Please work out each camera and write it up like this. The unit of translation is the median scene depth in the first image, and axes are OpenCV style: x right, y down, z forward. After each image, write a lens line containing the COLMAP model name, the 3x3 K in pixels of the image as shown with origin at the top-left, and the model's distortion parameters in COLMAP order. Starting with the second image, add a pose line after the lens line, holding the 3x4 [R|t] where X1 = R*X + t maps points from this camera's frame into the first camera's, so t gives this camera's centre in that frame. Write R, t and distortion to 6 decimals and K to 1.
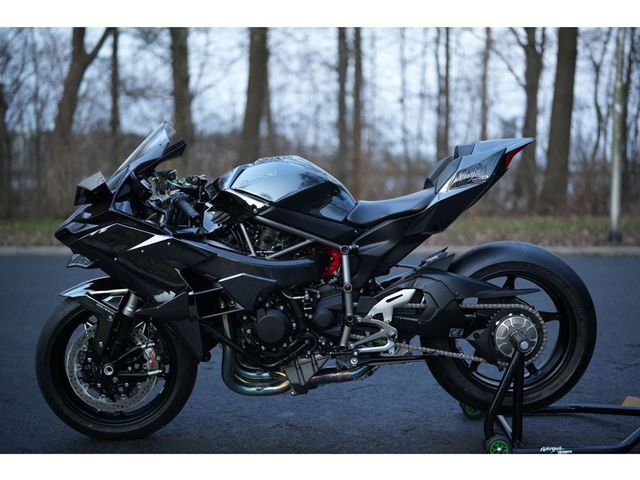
lens RADIAL K [[896.5, 0, 319.7], [0, 896.5, 230.1], [0, 0, 1]] dist [-0.045834, 0.655541]
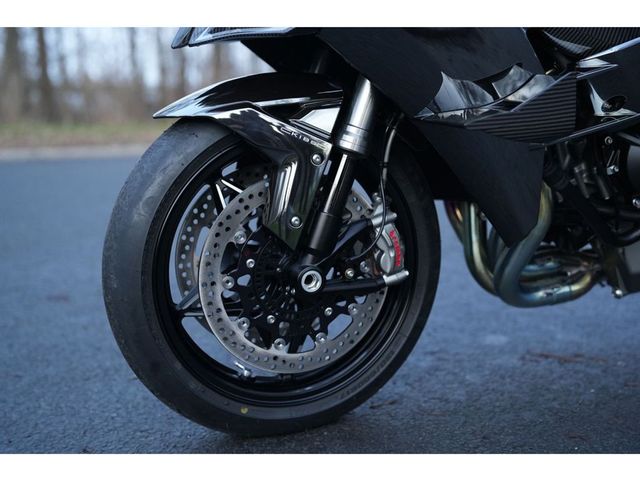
lens RADIAL K [[896.5, 0, 319.7], [0, 896.5, 230.1], [0, 0, 1]] dist [-0.045834, 0.655541]
pose [[0.918459, -0.072986, 0.388723, -0.405770], [0.040800, 0.995067, 0.090432, 0.094127], [-0.393406, -0.067198, 0.916906, 0.611039]]
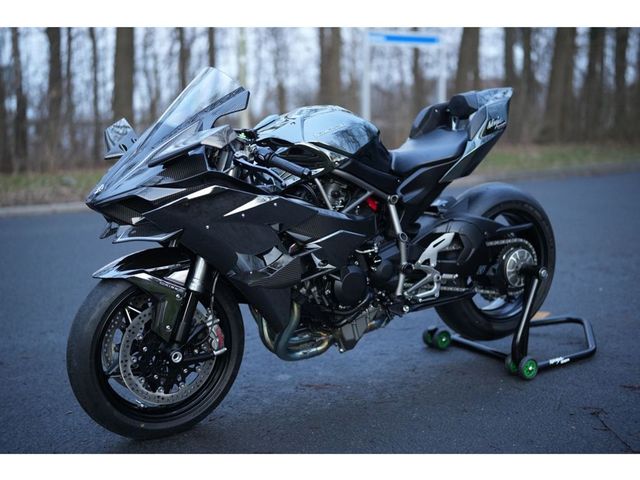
lens RADIAL K [[896.5, 0, 319.7], [0, 896.5, 230.1], [0, 0, 1]] dist [-0.045834, 0.655541]
pose [[0.835253, -0.084106, 0.543395, -0.589168], [0.053589, 0.995980, 0.071784, -0.020324], [-0.547248, -0.030838, 0.836402, 0.209171]]
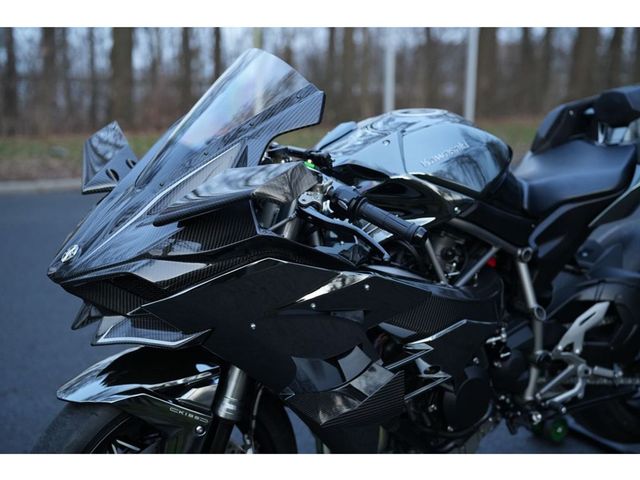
lens RADIAL K [[896.5, 0, 319.7], [0, 896.5, 230.1], [0, 0, 1]] dist [-0.045834, 0.655541]
pose [[0.836172, -0.089175, 0.541169, -0.452703], [0.030085, 0.992666, 0.117089, -0.077723], [-0.547641, -0.081625, 0.832722, 0.541142]]
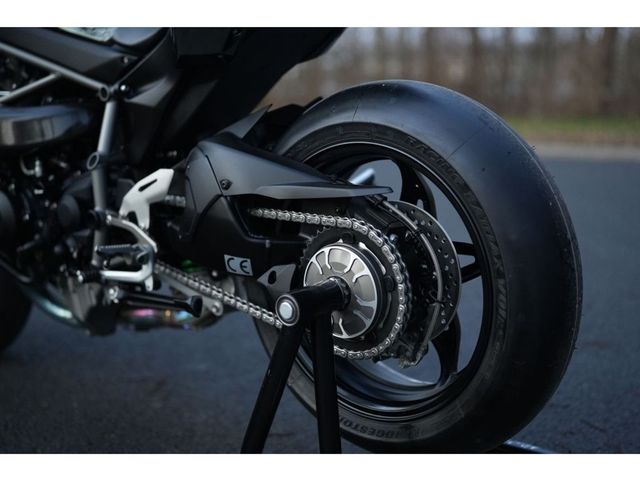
lens RADIAL K [[896.5, 0, 319.7], [0, 896.5, 230.1], [0, 0, 1]] dist [-0.045834, 0.655541]
pose [[0.767951, 0.097425, -0.633056, 0.491342], [-0.038179, 0.993570, 0.106591, 0.042489], [0.639370, -0.057687, 0.766732, 0.657984]]
